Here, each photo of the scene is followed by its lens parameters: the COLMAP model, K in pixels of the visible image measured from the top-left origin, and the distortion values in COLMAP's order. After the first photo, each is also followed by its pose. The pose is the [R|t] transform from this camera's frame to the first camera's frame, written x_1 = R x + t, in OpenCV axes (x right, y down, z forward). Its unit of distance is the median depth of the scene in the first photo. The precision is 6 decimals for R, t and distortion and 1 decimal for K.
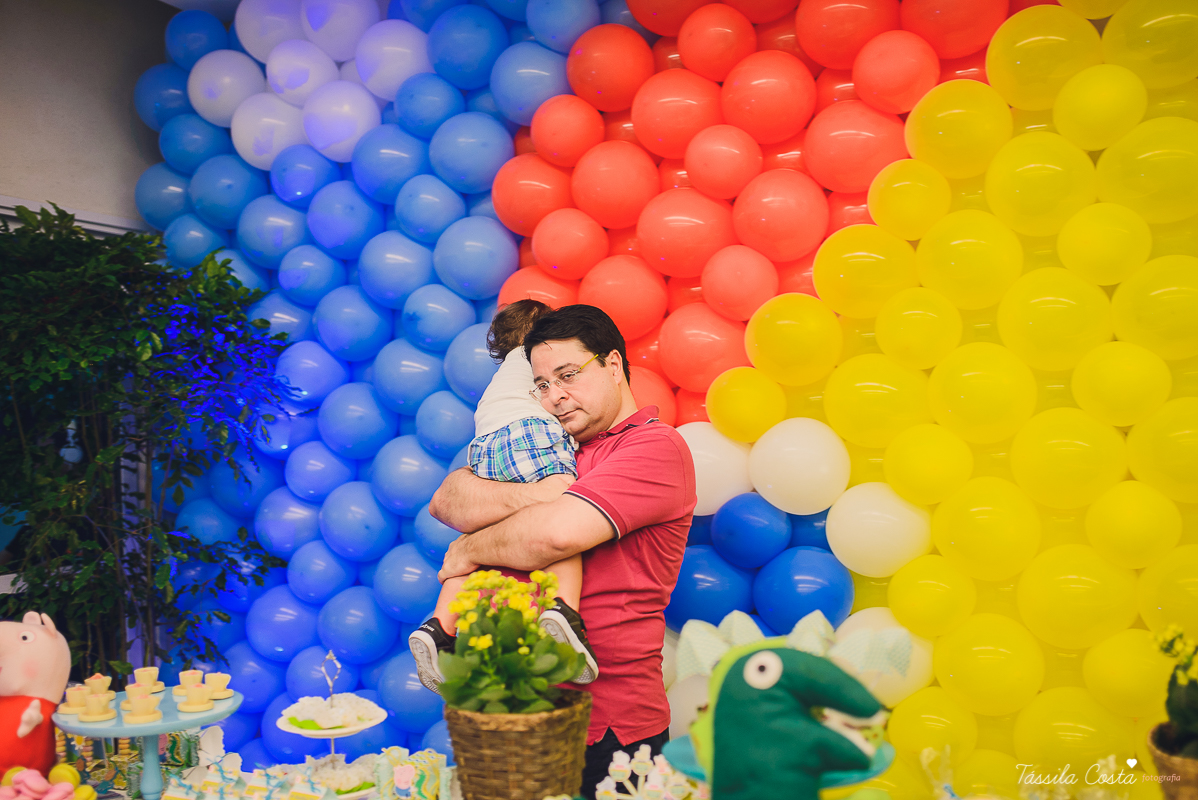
lens RADIAL K [[1148.3, 0, 599.0], [0, 1148.3, 400.0], [0, 0, 1]] dist [-0.075122, 0.127701]
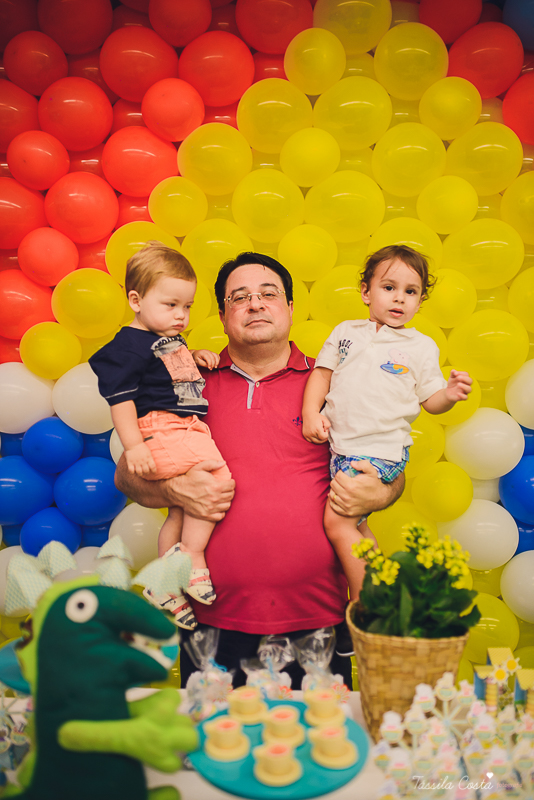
lens RADIAL K [[766.8, 0, 267.0], [0, 766.8, 400.0], [0, 0, 1]] dist [-0.075122, 0.127701]
pose [[0.912094, 0.009058, 0.409881, -0.007277], [-0.048818, 0.995043, 0.086644, -0.045742], [-0.407064, -0.099037, 0.908015, 0.159685]]
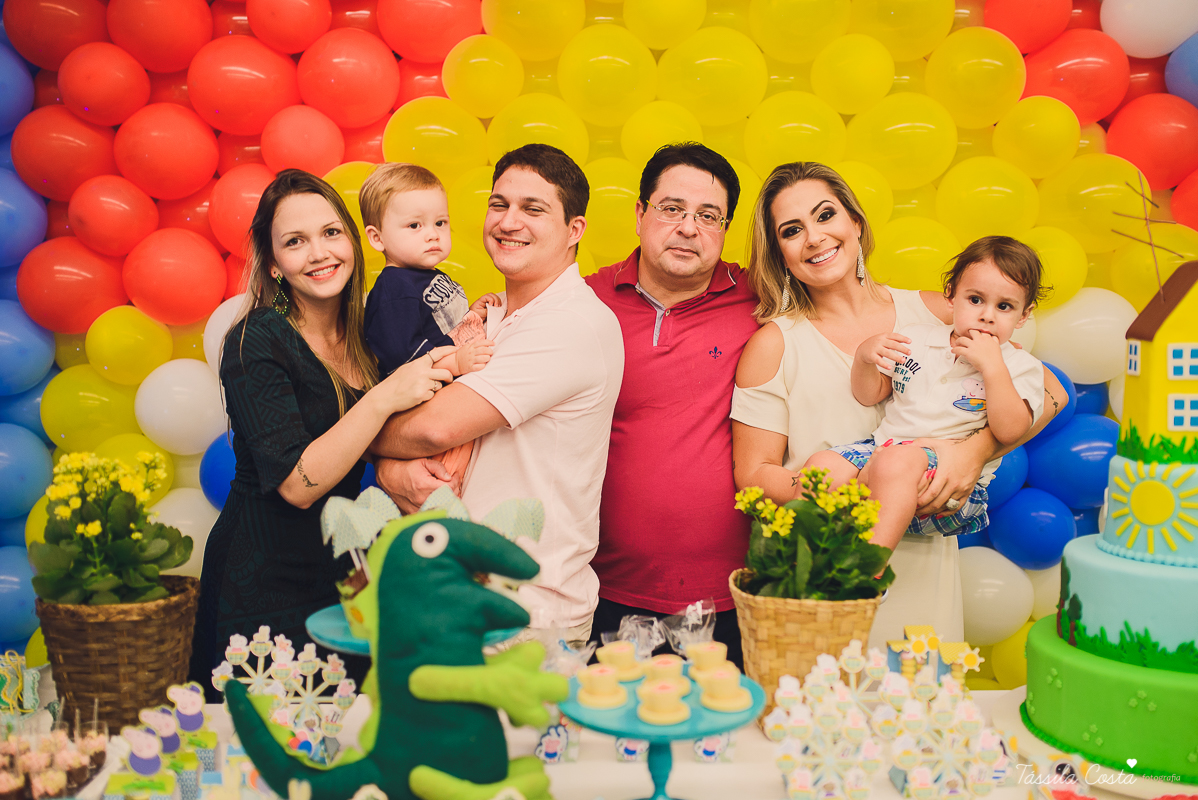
lens RADIAL K [[1222.7, 0, 599.0], [0, 1222.7, 400.0], [0, 0, 1]] dist [-0.045244, 0.021375]
pose [[0.901830, -0.000881, 0.432091, -0.150342], [-0.044925, 0.994387, 0.095794, -0.002842], [-0.429750, -0.105801, 0.896728, -0.037122]]
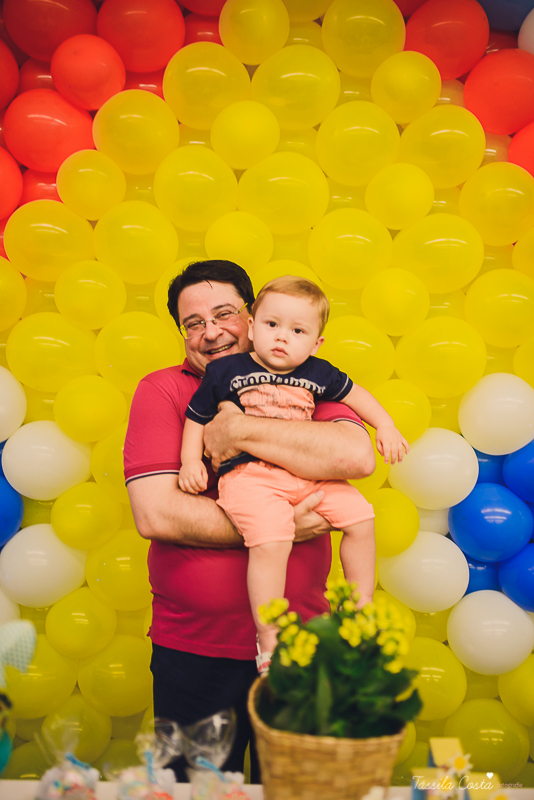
lens RADIAL K [[766.8, 0, 267.0], [0, 766.8, 400.0], [0, 0, 1]] dist [-0.075122, 0.127701]
pose [[0.884935, 0.041501, 0.463863, 0.119369], [-0.083545, 0.994010, 0.070451, -0.038874], [-0.458160, -0.101098, 0.883101, 0.309332]]
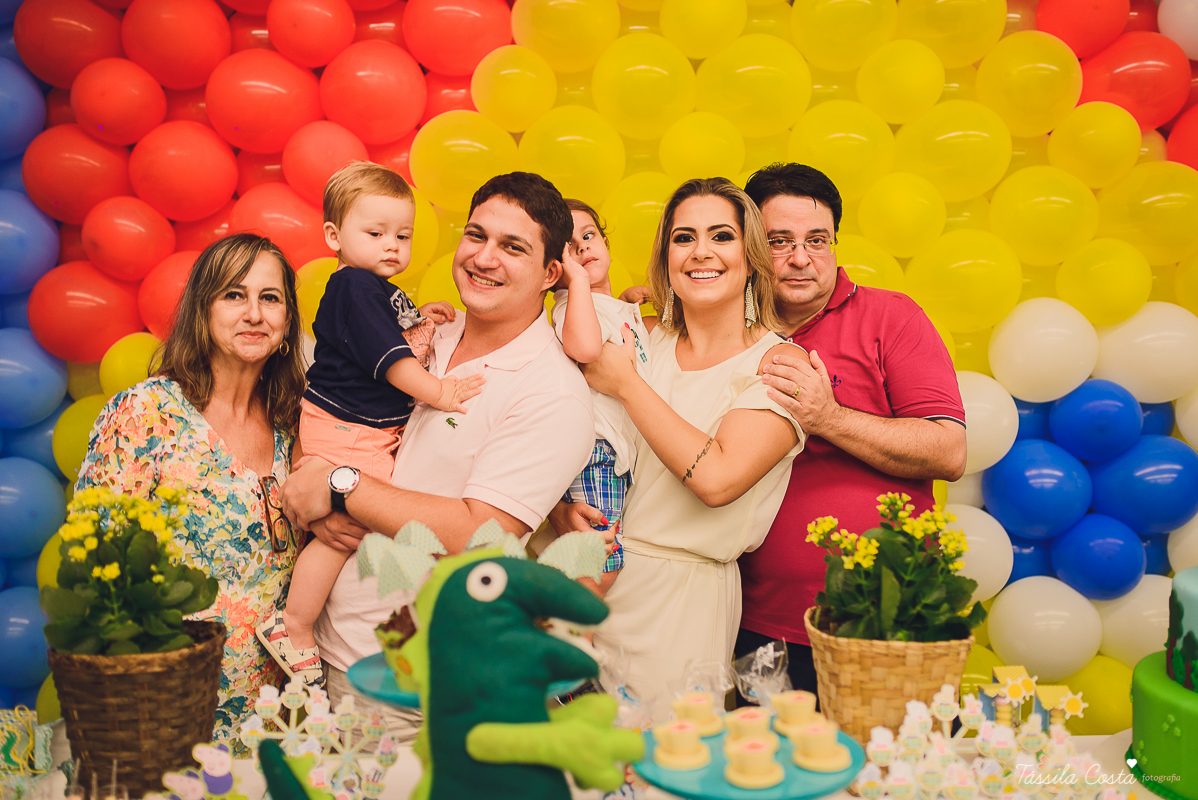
lens RADIAL K [[1219.7, 0, 599.0], [0, 1219.7, 400.0], [0, 0, 1]] dist [-0.053665, 0.035083]
pose [[0.904891, -0.000993, 0.425643, -0.148828], [-0.032922, 0.996838, 0.072317, 0.010754], [-0.424369, -0.079452, 0.901997, 0.059787]]
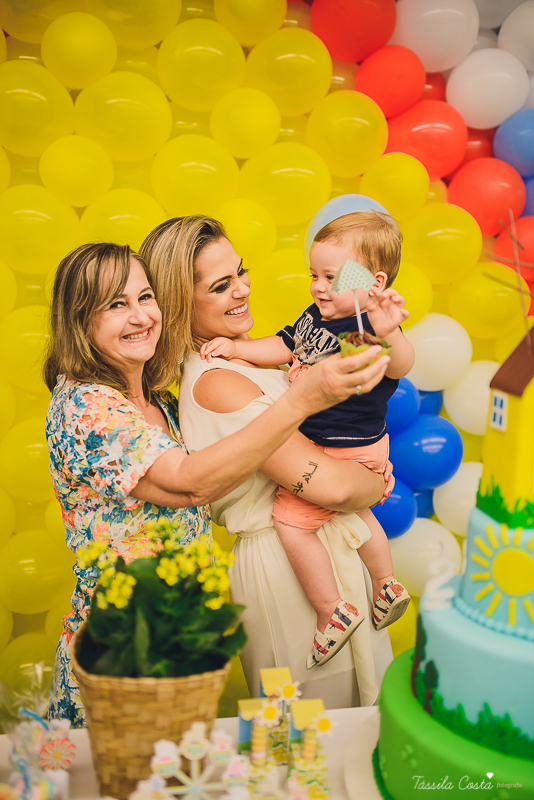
lens RADIAL K [[766.8, 0, 267.0], [0, 766.8, 400.0], [0, 0, 1]] dist [-0.075122, 0.127701]
pose [[0.799920, -0.018765, 0.599814, 0.173175], [-0.079503, 0.987387, 0.136916, -0.035568], [-0.594818, -0.157208, 0.788339, 0.306662]]
